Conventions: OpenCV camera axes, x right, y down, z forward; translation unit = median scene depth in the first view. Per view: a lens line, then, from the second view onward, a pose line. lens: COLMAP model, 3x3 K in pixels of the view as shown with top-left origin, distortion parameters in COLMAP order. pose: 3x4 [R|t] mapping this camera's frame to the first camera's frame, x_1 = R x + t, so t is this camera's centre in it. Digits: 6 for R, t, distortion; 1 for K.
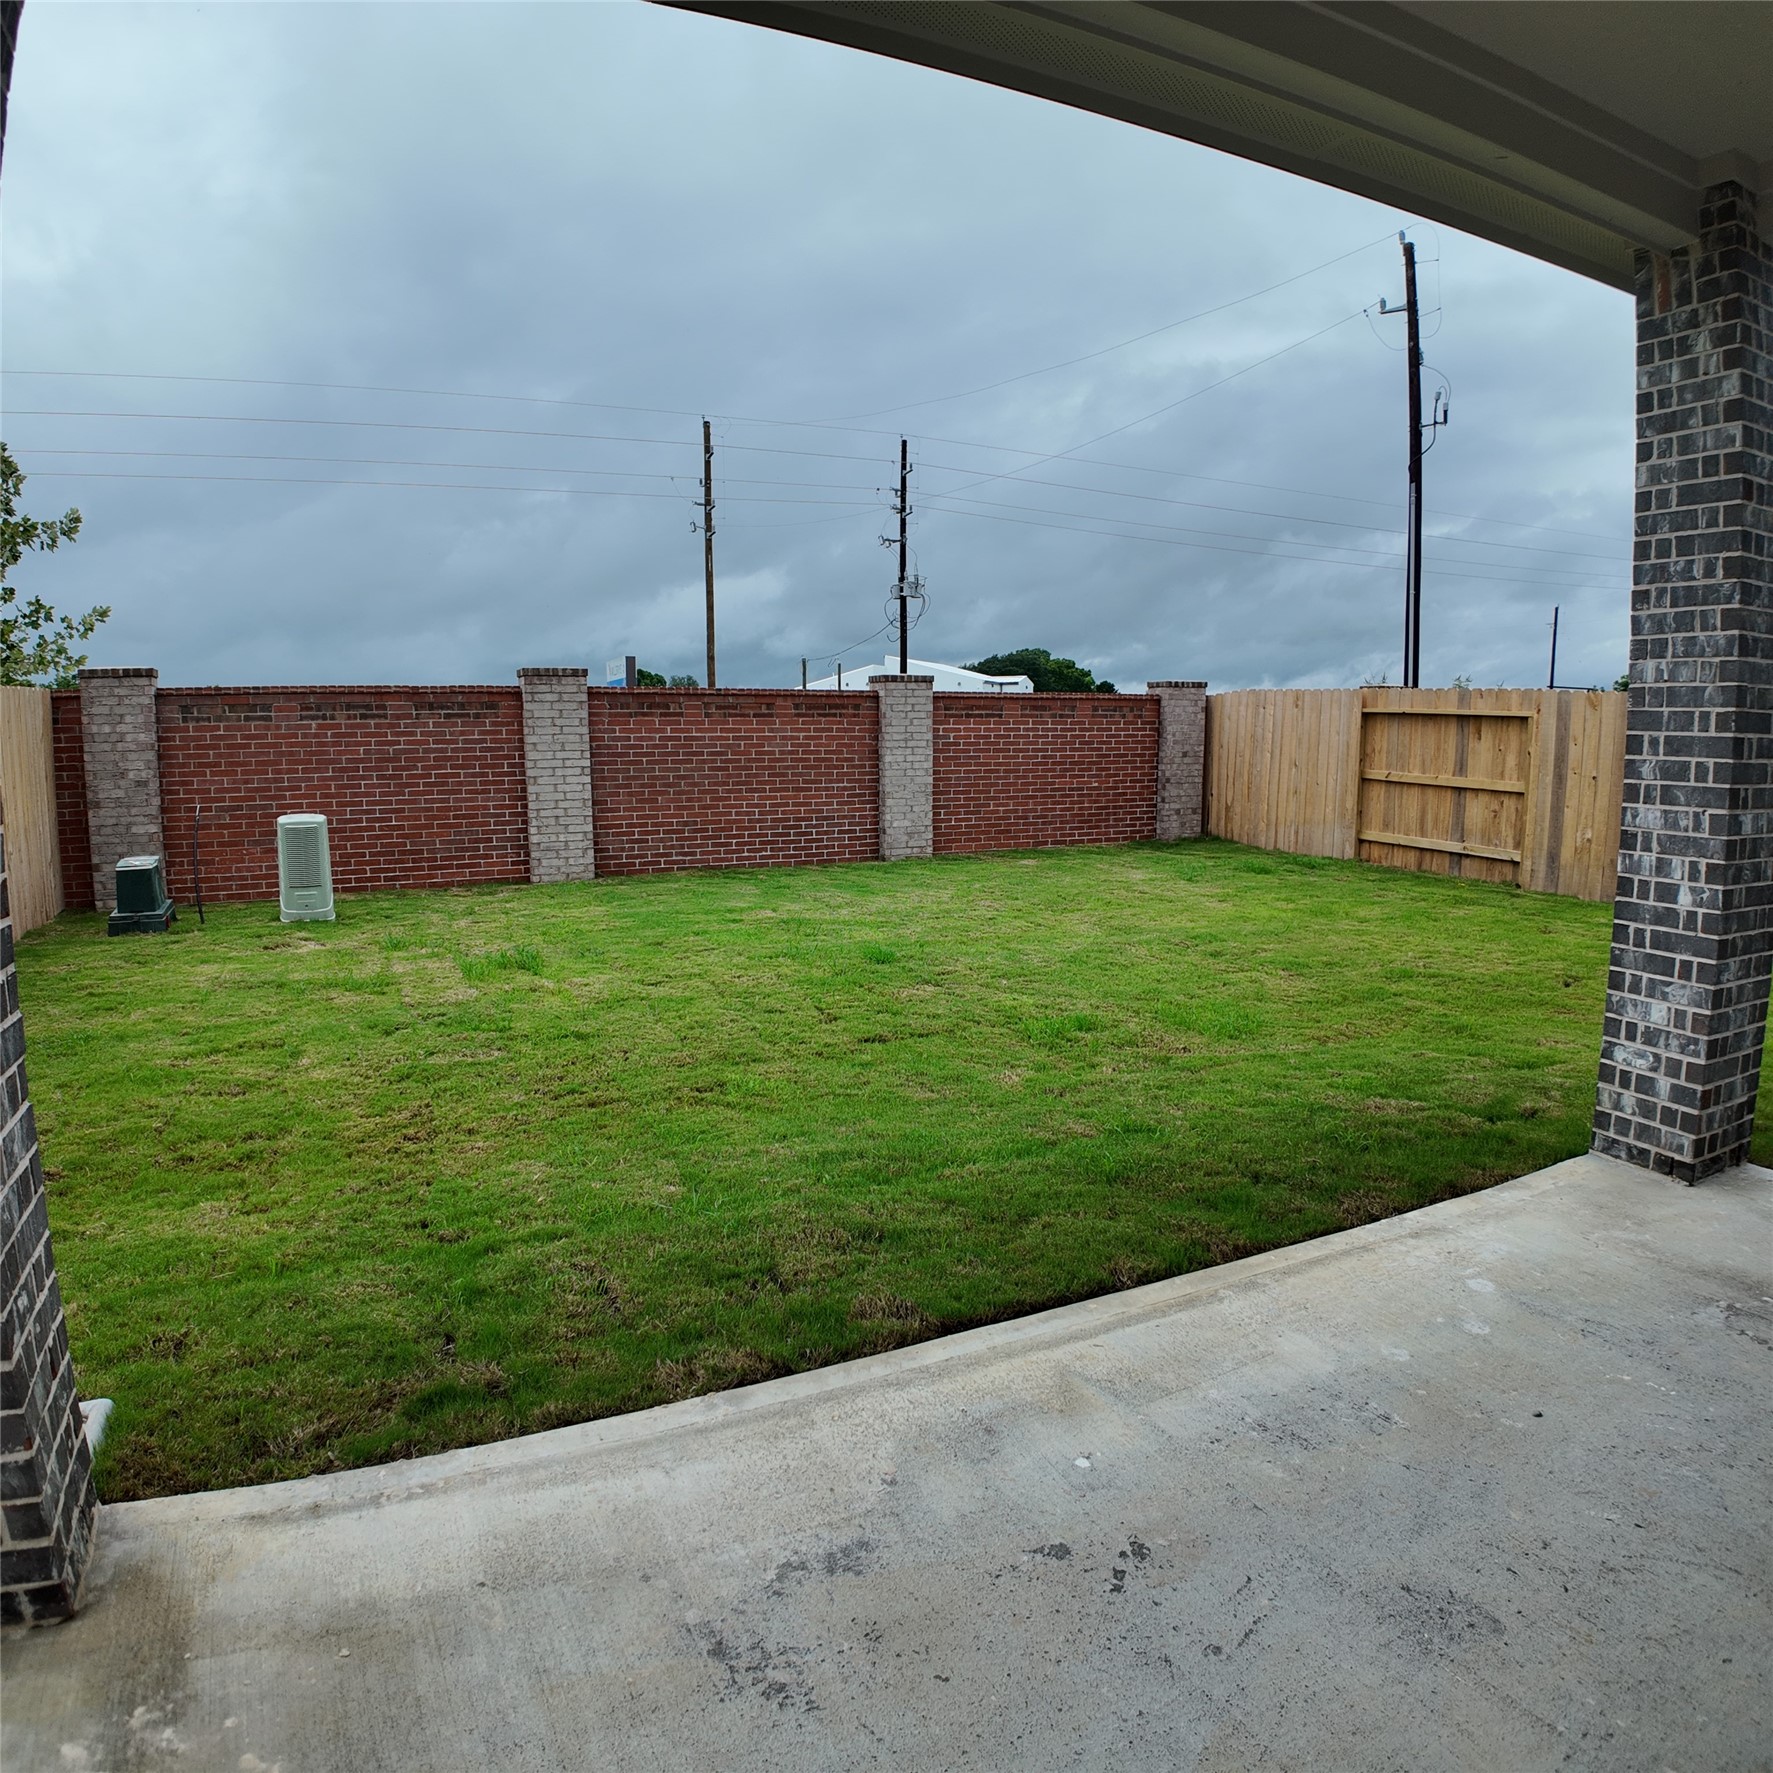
lens RADIAL K [[1173.2, 0, 894.9], [0, 1173.2, 892.7], [0, 0, 1]] dist [-0.047072, -0.098201]
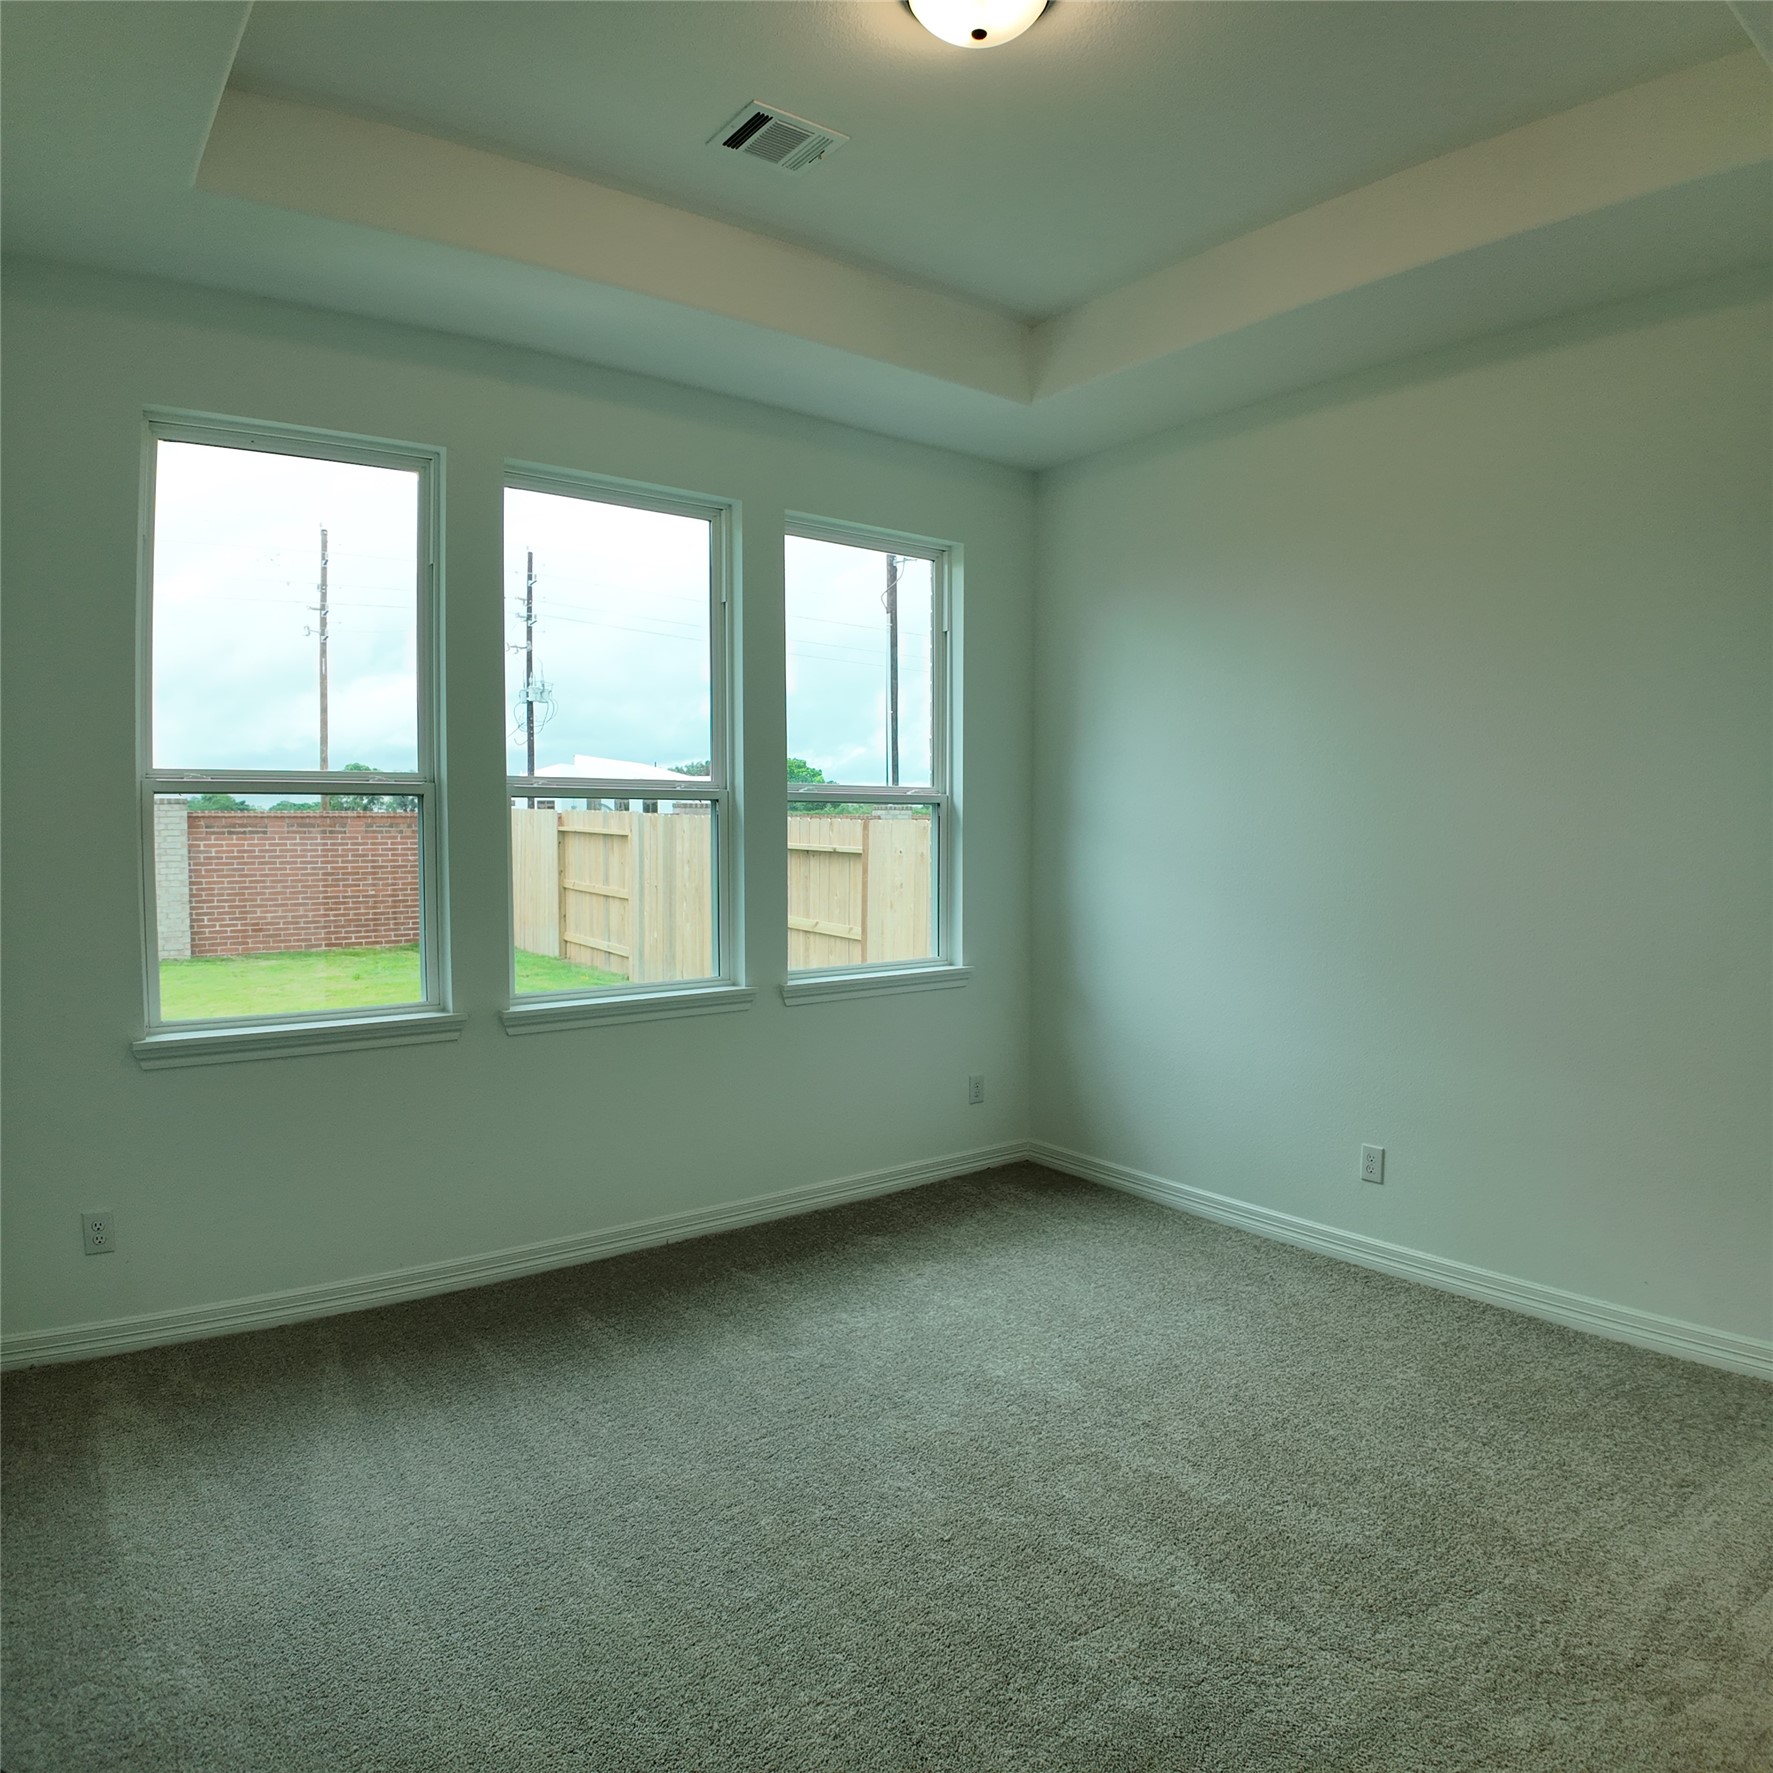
lens RADIAL K [[1173.2, 0, 894.9], [0, 1173.2, 892.7], [0, 0, 1]] dist [-0.047072, -0.098201]
pose [[0.980770, -0.004243, 0.195119, 0.545708], [0.020078, 0.996653, -0.079245, 0.006264], [-0.194130, 0.081639, 0.977573, -0.214647]]
